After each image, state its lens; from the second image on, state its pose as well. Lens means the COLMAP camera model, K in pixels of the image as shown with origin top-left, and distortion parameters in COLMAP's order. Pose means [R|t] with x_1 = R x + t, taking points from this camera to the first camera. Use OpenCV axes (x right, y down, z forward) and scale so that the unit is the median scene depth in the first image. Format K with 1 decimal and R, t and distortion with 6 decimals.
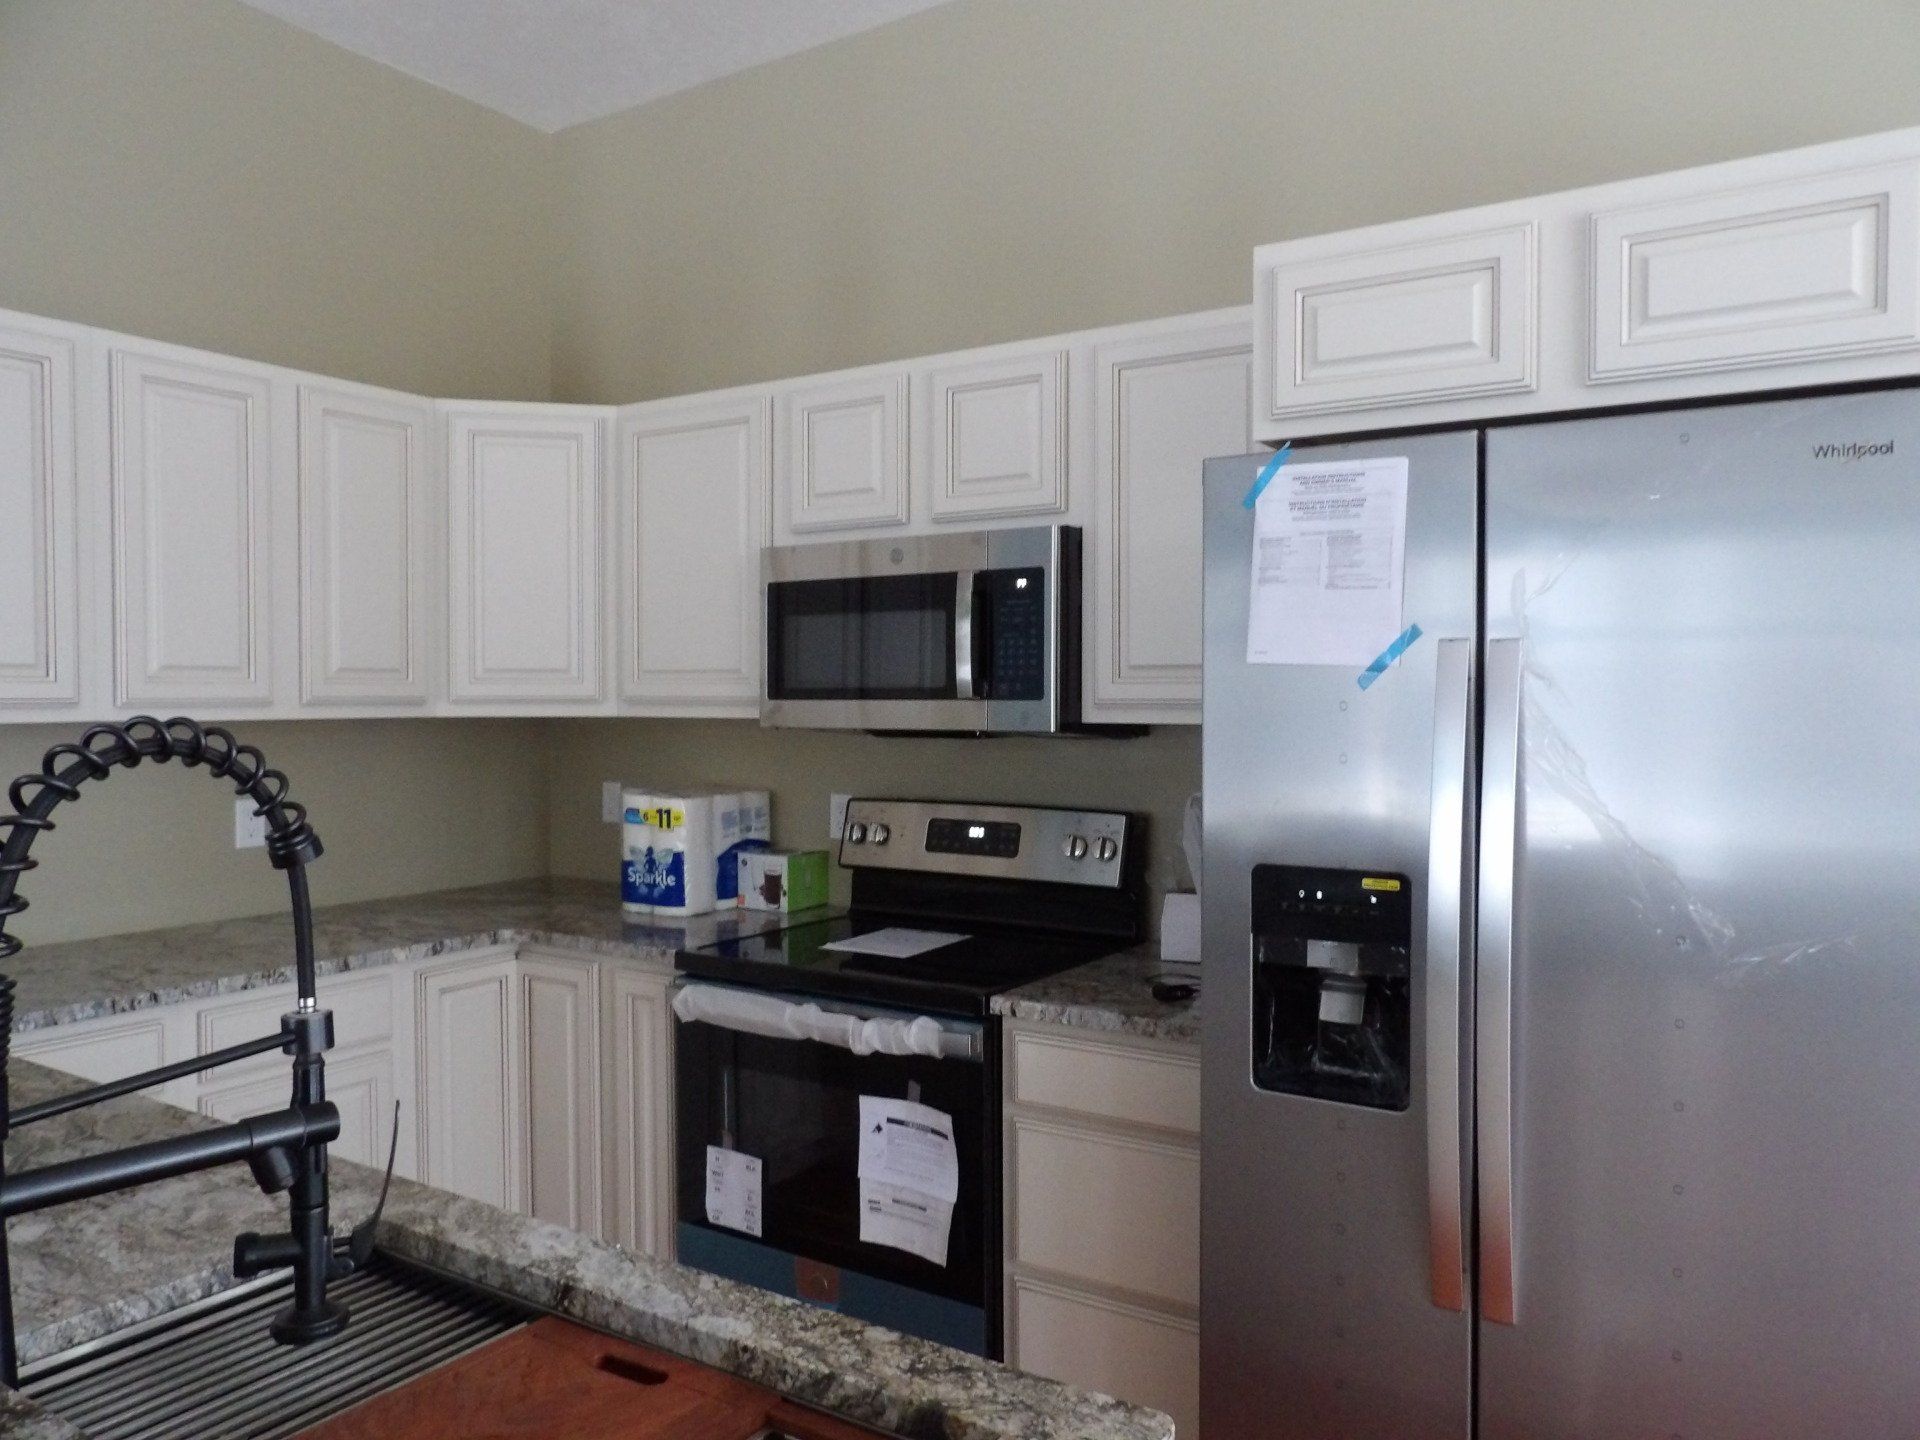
lens RADIAL K [[1412.9, 0, 965.5], [0, 1412.9, 727.8], [0, 0, 1]] dist [0.006045, 0.003707]
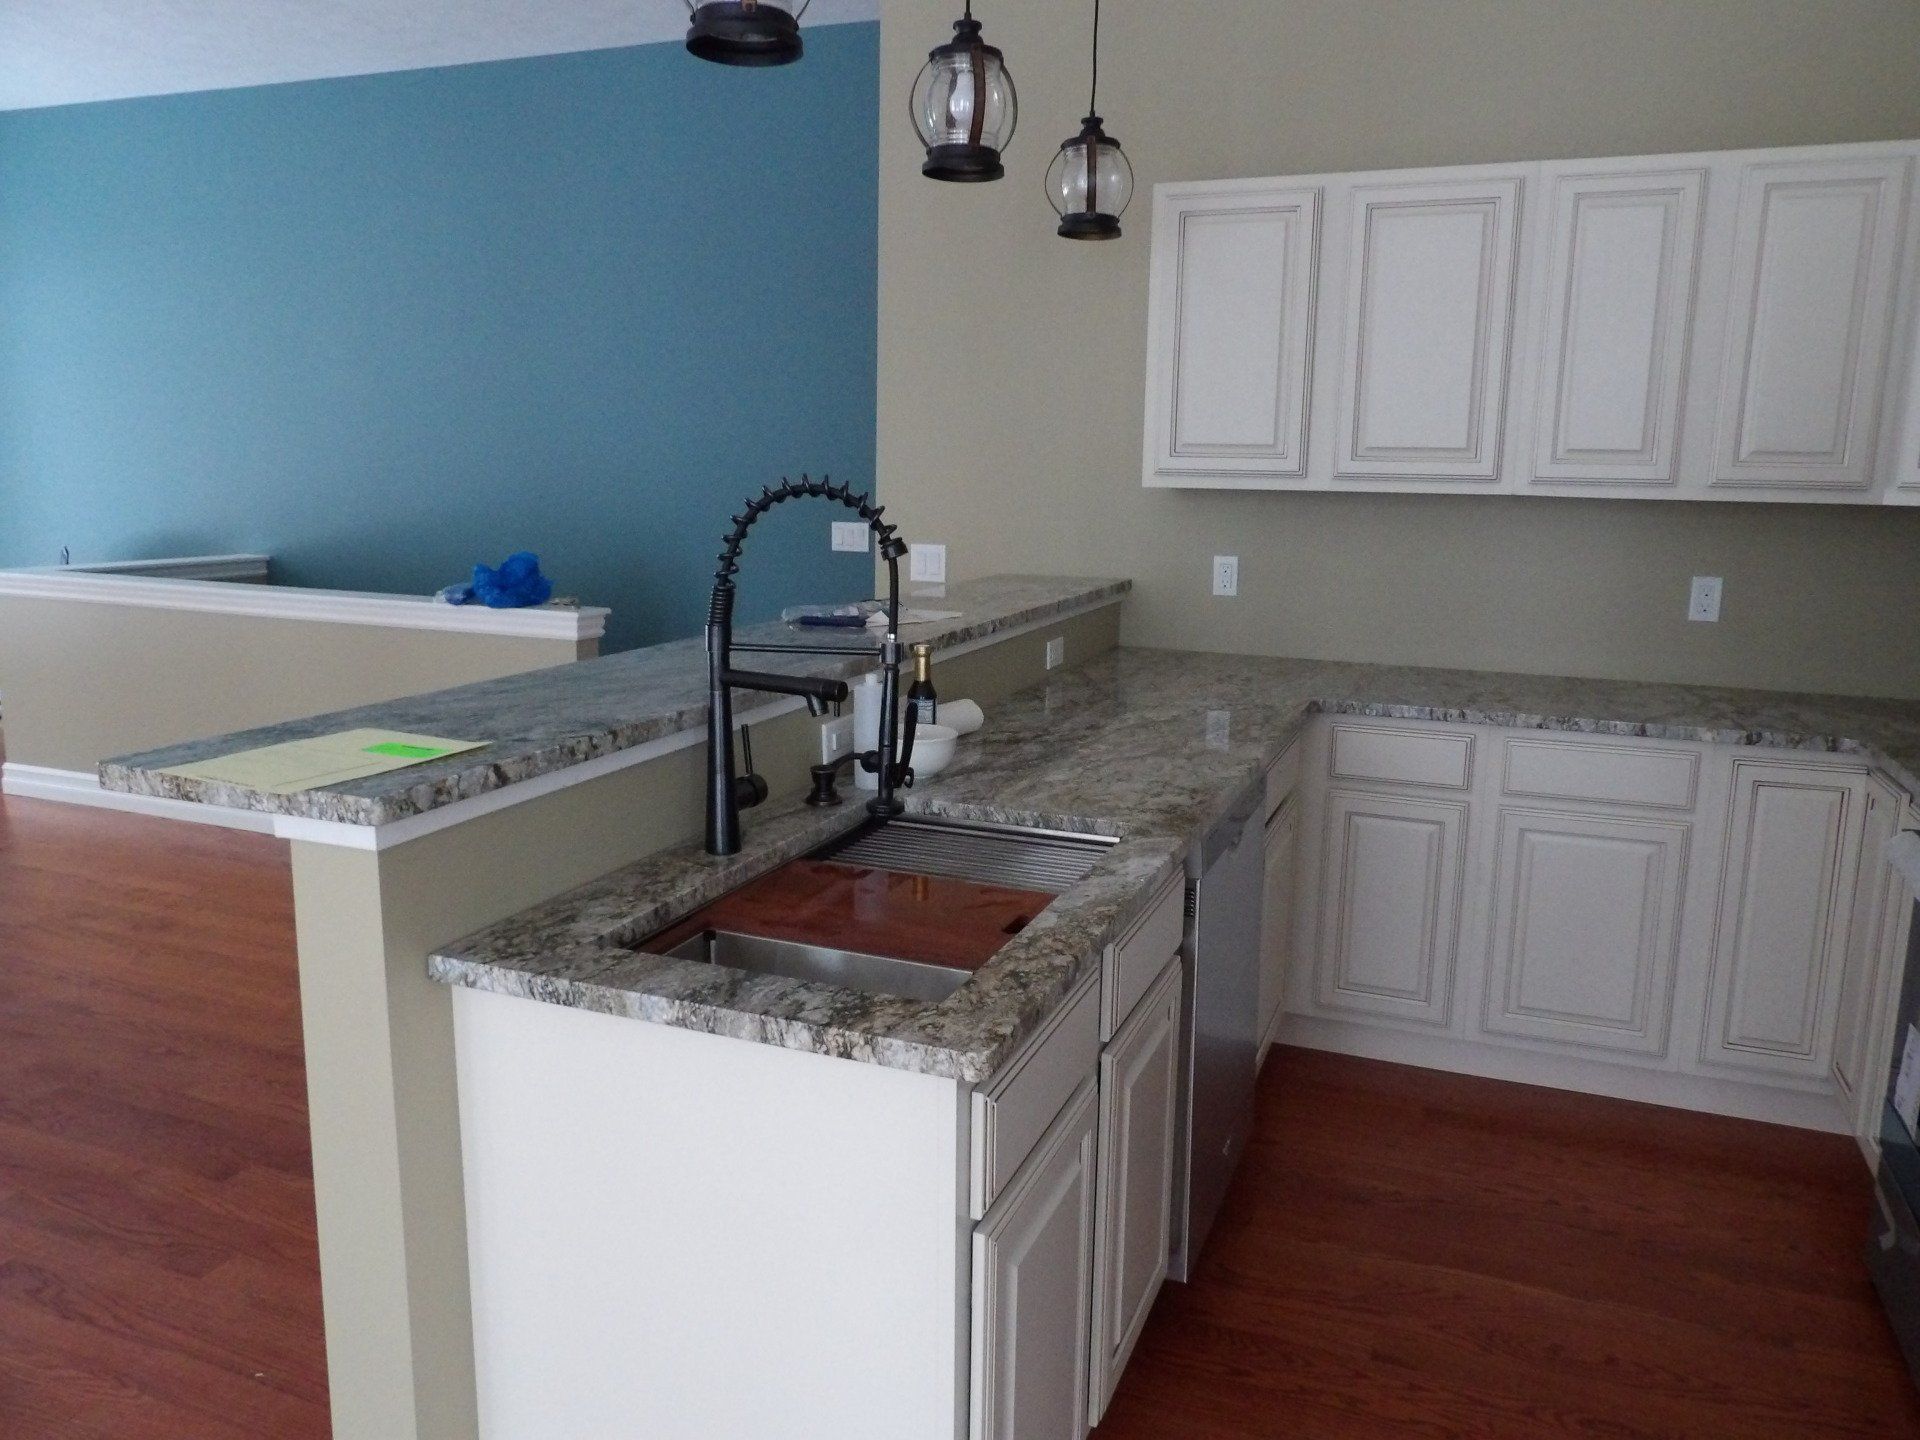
lens RADIAL K [[1412.9, 0, 963.1], [0, 1412.9, 711.1], [0, 0, 1]] dist [0.006045, 0.003707]
pose [[0.174046, 0.174114, -0.969223, 0.544891], [-0.041170, 0.984671, 0.169496, -0.008888], [0.983877, 0.010403, 0.178546, 0.315395]]
